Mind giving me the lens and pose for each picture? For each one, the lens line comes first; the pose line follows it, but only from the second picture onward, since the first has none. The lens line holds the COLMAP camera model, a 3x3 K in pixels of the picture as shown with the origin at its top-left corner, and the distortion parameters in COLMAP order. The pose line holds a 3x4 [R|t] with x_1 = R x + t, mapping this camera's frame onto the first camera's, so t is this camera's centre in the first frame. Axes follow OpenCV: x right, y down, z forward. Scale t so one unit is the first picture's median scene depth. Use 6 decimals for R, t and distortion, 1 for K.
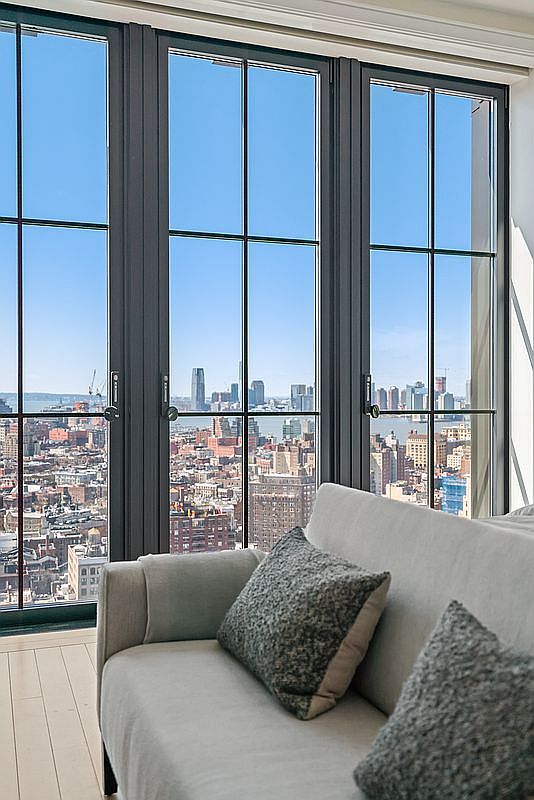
lens RADIAL K [[783.0, 0, 272.4], [0, 783.0, 398.4], [0, 0, 1]] dist [0.009419, 0.000000]
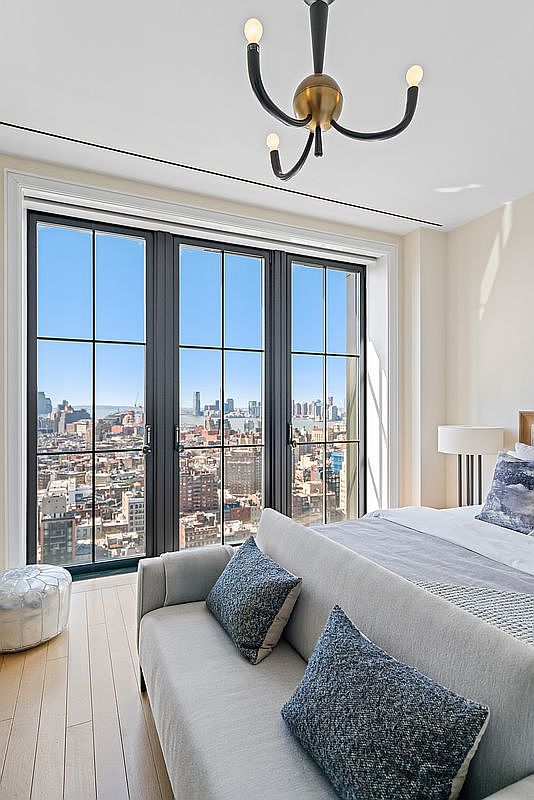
lens RADIAL K [[432.3, 0, 270.8], [0, 432.3, 404.5], [0, 0, 1]] dist [0.005515, 0.000597]
pose [[0.997197, 0.001161, 0.074807, 0.001251], [-0.000579, 0.999969, -0.007808, -0.064412], [-0.074814, 0.007743, 0.997167, 0.002264]]
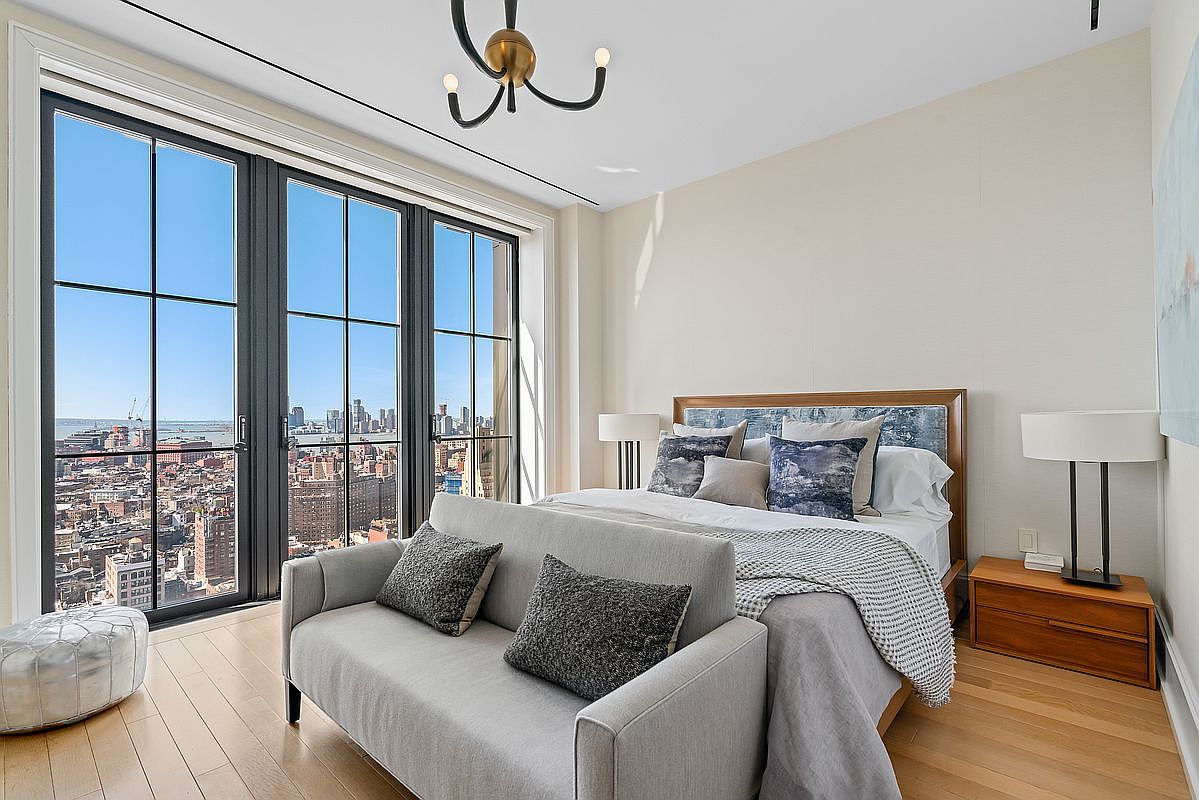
lens RADIAL K [[539.2, 0, 598.6], [0, 539.2, 411.3], [0, 0, 1]] dist [-0.015972, 0.005483]
pose [[0.880425, -0.003324, 0.474173, -0.086815], [0.010269, 0.999875, -0.012059, -0.020990], [-0.474074, 0.015486, 0.880349, -0.062060]]
